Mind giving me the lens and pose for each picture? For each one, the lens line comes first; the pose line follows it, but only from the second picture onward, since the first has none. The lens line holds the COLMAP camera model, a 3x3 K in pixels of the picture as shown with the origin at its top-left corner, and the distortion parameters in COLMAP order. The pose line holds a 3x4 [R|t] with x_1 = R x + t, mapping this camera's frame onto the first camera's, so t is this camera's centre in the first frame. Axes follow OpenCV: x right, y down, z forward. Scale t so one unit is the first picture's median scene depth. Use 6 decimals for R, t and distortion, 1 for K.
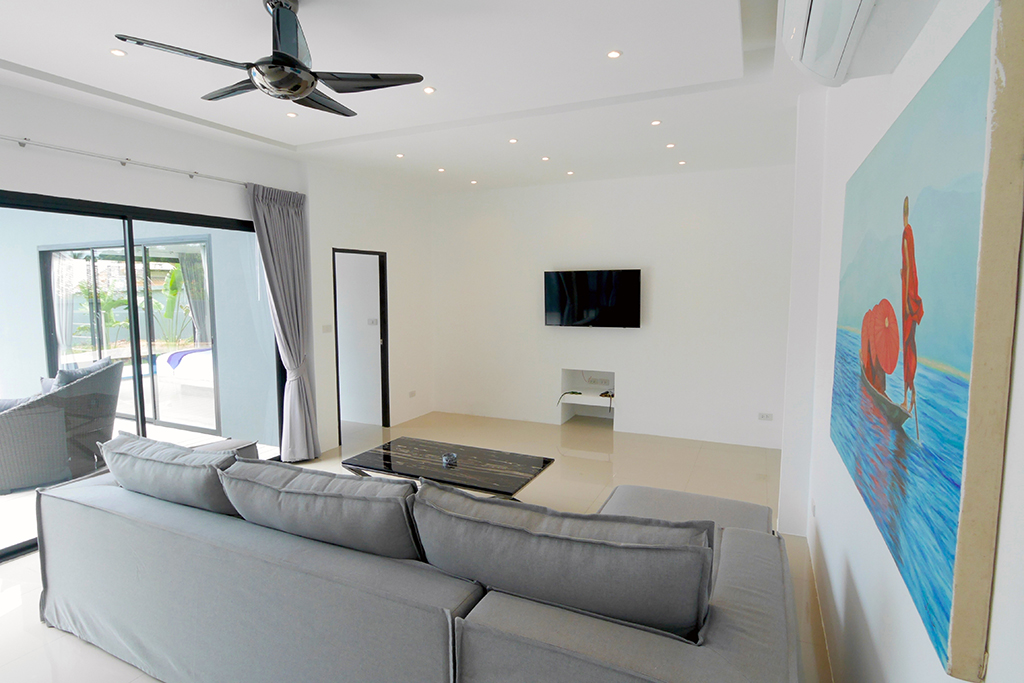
lens RADIAL K [[537.7, 0, 504.3], [0, 537.7, 339.7], [0, 0, 1]] dist [-0.012738, -0.000419]
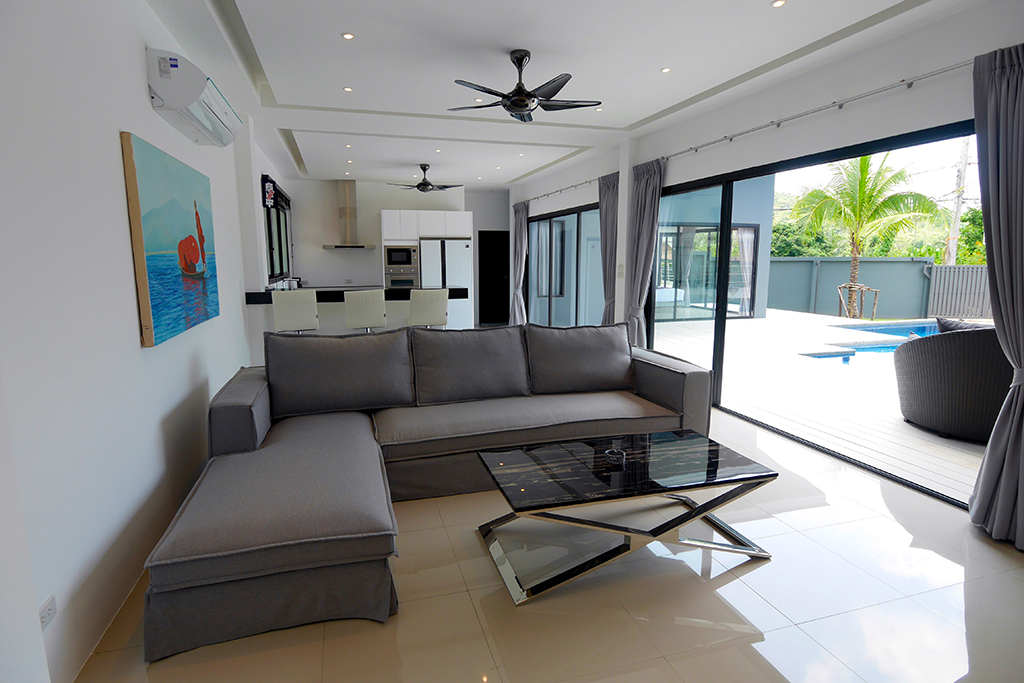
lens RADIAL K [[537.7, 0, 504.3], [0, 537.7, 339.7], [0, 0, 1]] dist [-0.012738, -0.000419]
pose [[-0.751323, 0.100019, -0.652311, 0.505707], [-0.058511, 0.974459, 0.216807, -0.088476], [0.657335, 0.201060, -0.726282, 1.512854]]
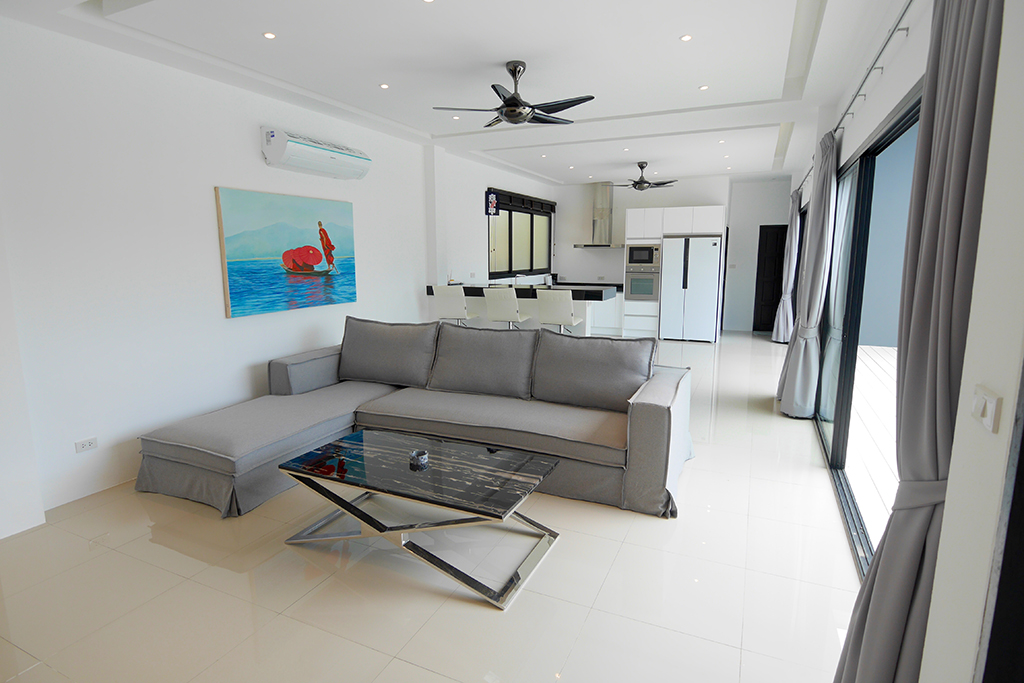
lens RADIAL K [[537.7, 0, 504.3], [0, 537.7, 339.7], [0, 0, 1]] dist [-0.012738, -0.000419]
pose [[-0.999998, 0.002011, -0.000031, -0.241510], [0.001940, 0.968603, 0.248604, -0.140915], [0.000530, 0.248604, -0.968605, 1.838455]]
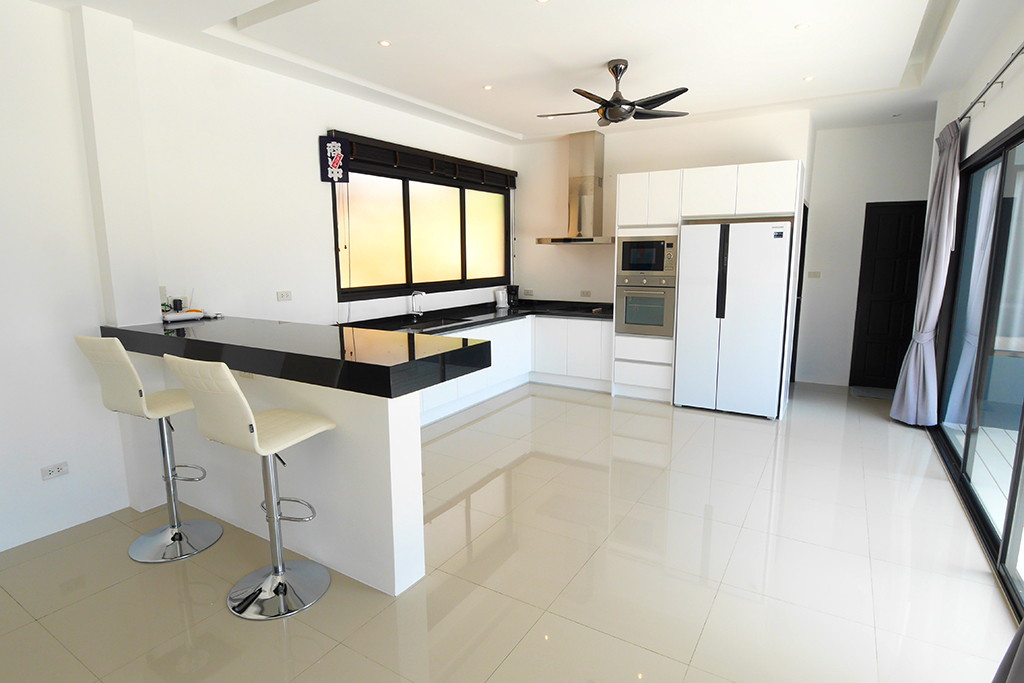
lens RADIAL K [[537.7, 0, 504.3], [0, 537.7, 339.7], [0, 0, 1]] dist [-0.012738, -0.000419]
pose [[-0.992425, -0.014868, 0.121949, -0.743512], [0.016050, 0.968450, 0.248690, -0.031700], [-0.121799, 0.248763, -0.960876, 0.654655]]
